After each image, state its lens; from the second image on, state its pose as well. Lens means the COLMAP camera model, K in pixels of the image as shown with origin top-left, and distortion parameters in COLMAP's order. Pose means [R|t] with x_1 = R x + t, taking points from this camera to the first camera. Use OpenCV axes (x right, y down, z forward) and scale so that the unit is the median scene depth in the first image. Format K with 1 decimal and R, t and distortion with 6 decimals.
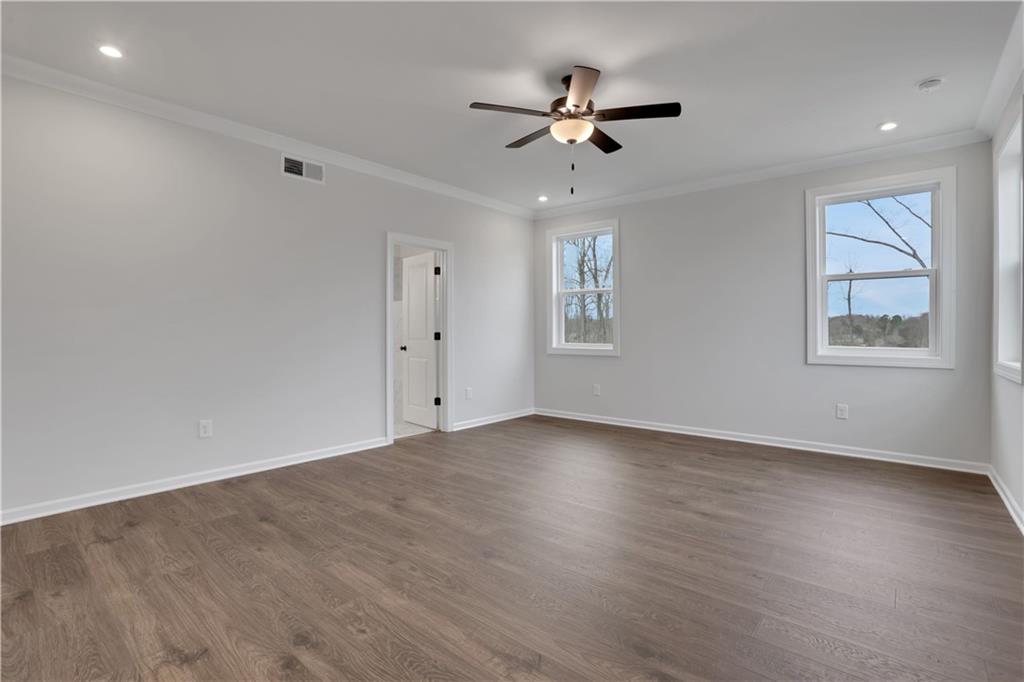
lens RADIAL K [[489.0, 0, 499.9], [0, 489.0, 333.8], [0, 0, 1]] dist [-0.077800, 0.040034]
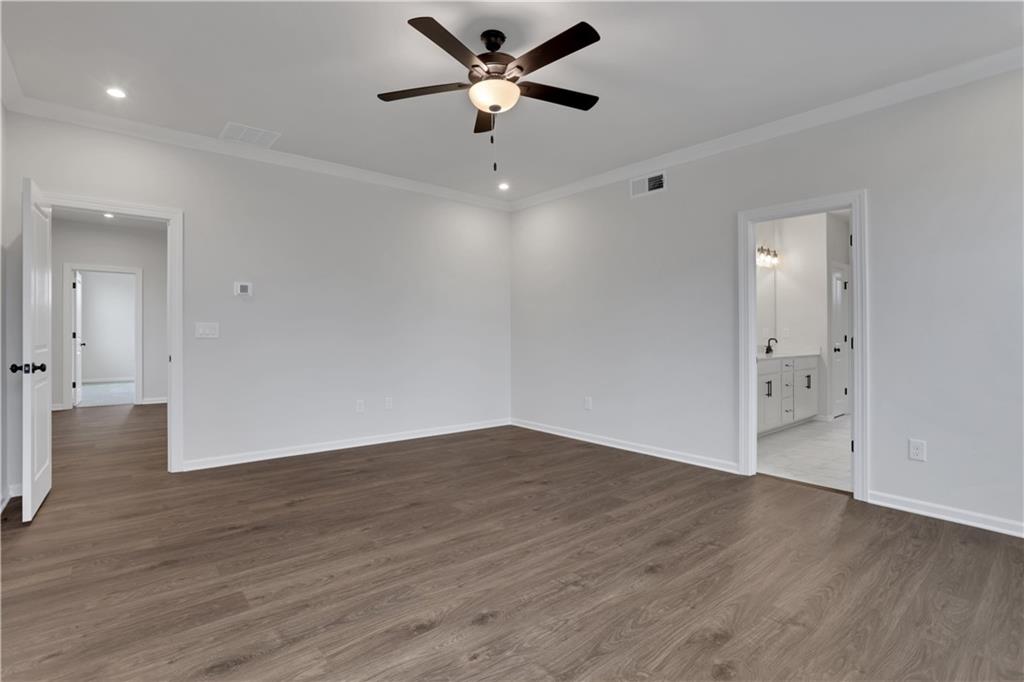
lens RADIAL K [[489.0, 0, 499.9], [0, 489.0, 333.8], [0, 0, 1]] dist [-0.077800, 0.040034]
pose [[-0.172239, -0.001566, -0.985054, 0.948423], [-0.008469, 0.999964, -0.000109, -0.003186], [0.985019, 0.008323, -0.172246, 1.118771]]
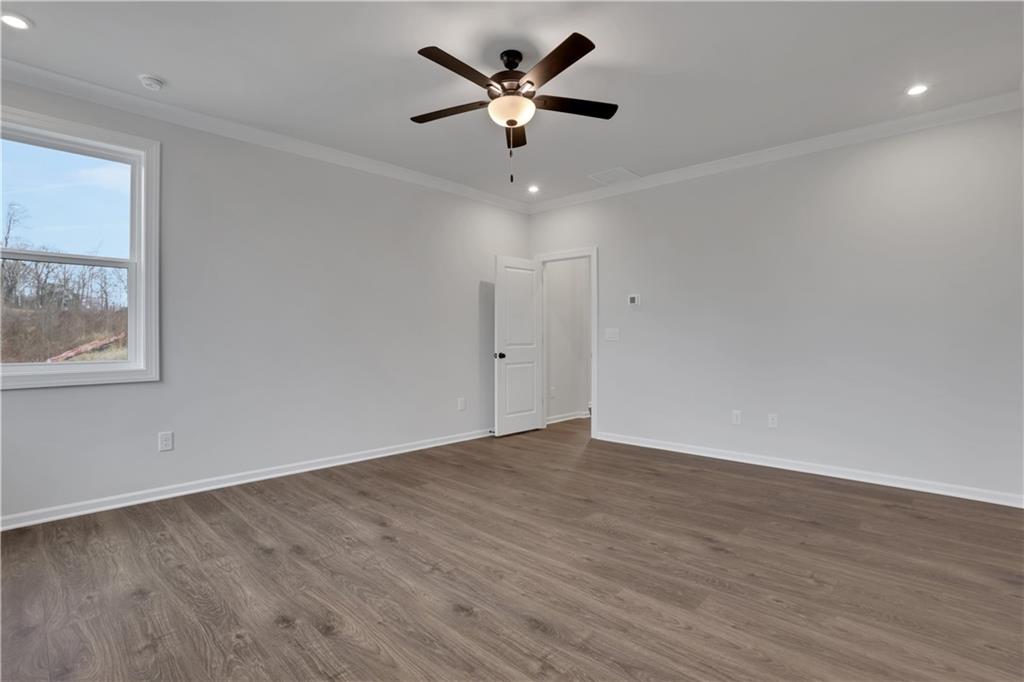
lens RADIAL K [[487.7, 0, 515.2], [0, 487.7, 305.4], [0, 0, 1]] dist [-0.078729, 0.038327]
pose [[-0.999556, 0.000999, 0.029772, 0.112581], [-0.000646, 0.998474, -0.055224, -0.022726], [-0.029782, -0.055218, -0.998030, 1.877711]]
